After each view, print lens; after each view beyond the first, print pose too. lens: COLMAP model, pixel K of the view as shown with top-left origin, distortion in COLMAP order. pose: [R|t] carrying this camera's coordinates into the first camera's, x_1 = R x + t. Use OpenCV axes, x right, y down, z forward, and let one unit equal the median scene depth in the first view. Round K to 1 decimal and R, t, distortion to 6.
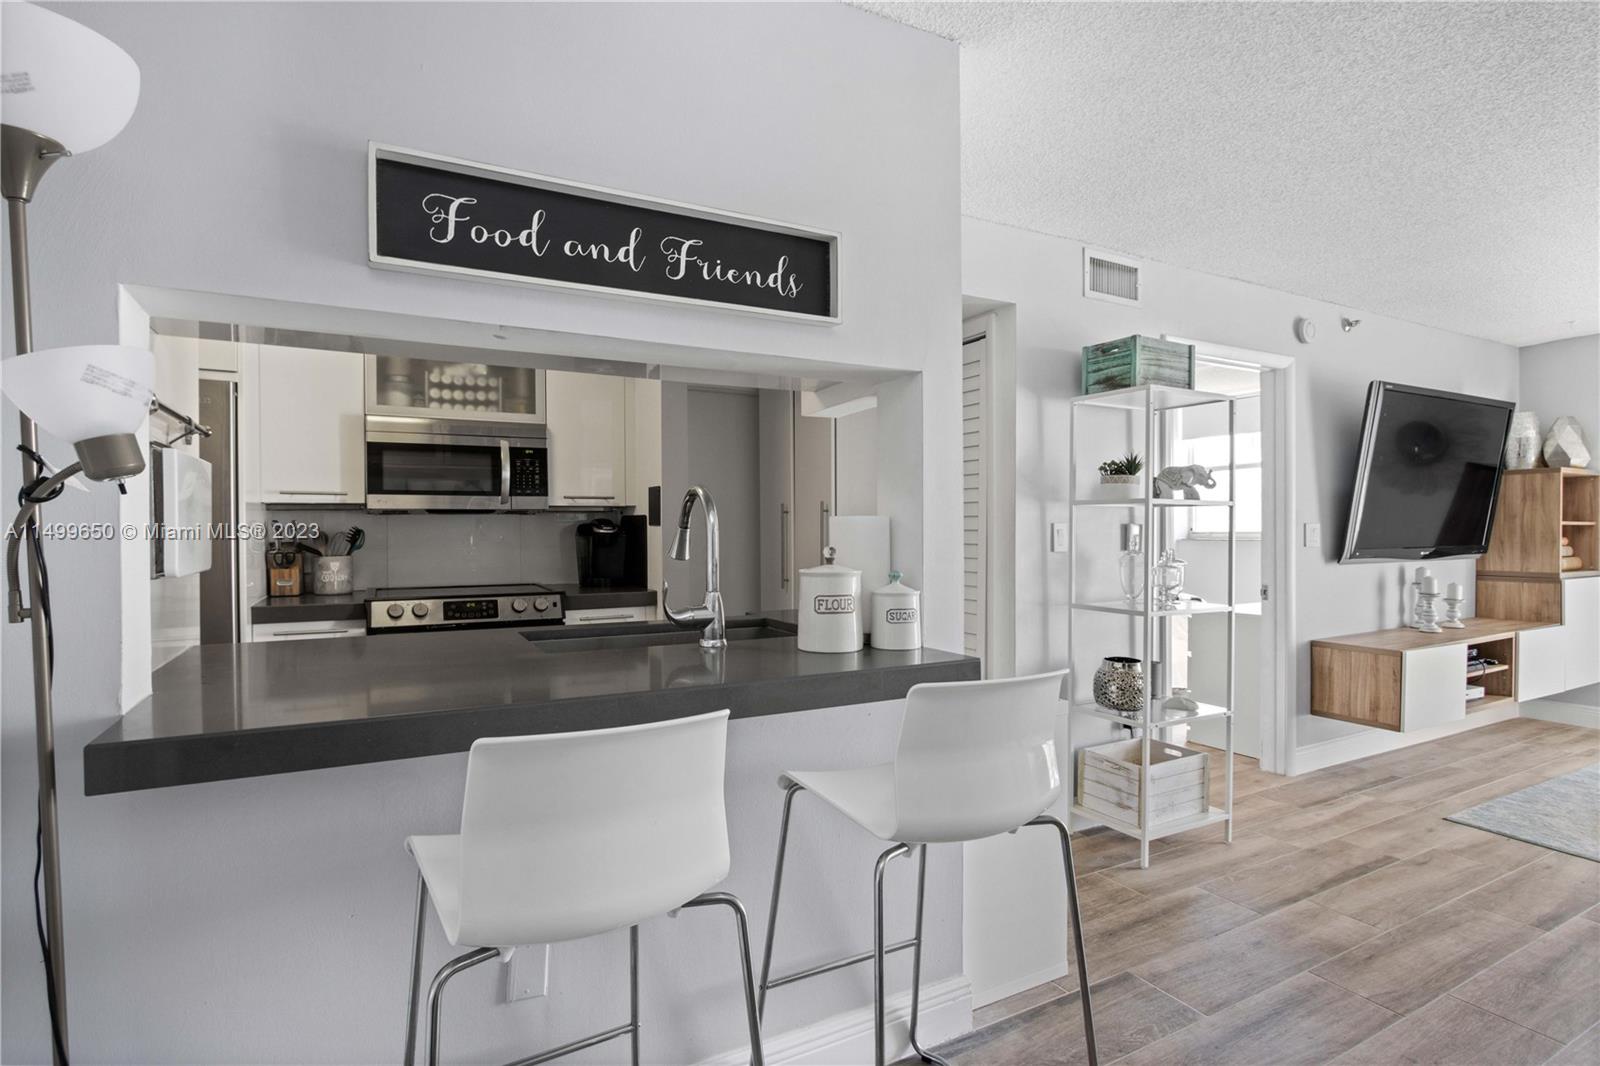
lens RADIAL K [[781.3, 0, 775.3], [0, 781.3, 539.6], [0, 0, 1]] dist [-0.013712, 0.001026]
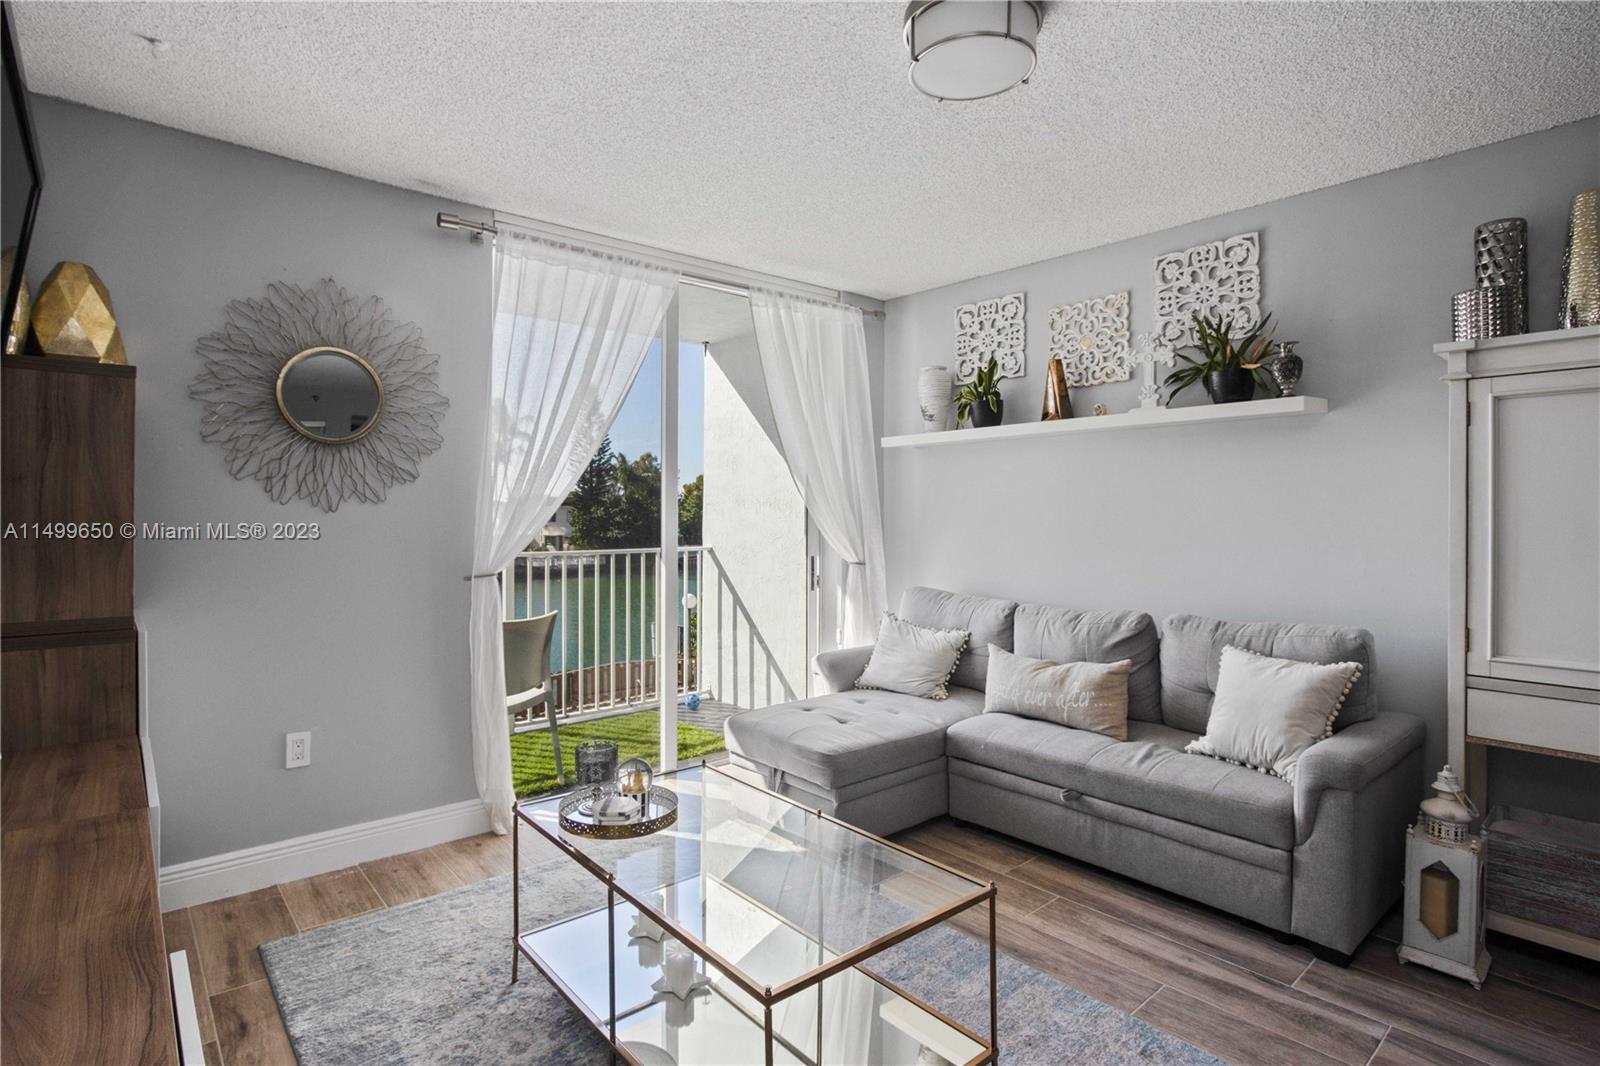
lens RADIAL K [[818.9, 0, 822.0], [0, 818.9, 509.4], [0, 0, 1]] dist [-0.008793, -0.000192]
pose [[-0.235741, 0.009224, 0.971772, 0.628063], [0.009419, 0.999930, -0.007206, -0.011532], [-0.971770, 0.007454, -0.235811, 0.940937]]
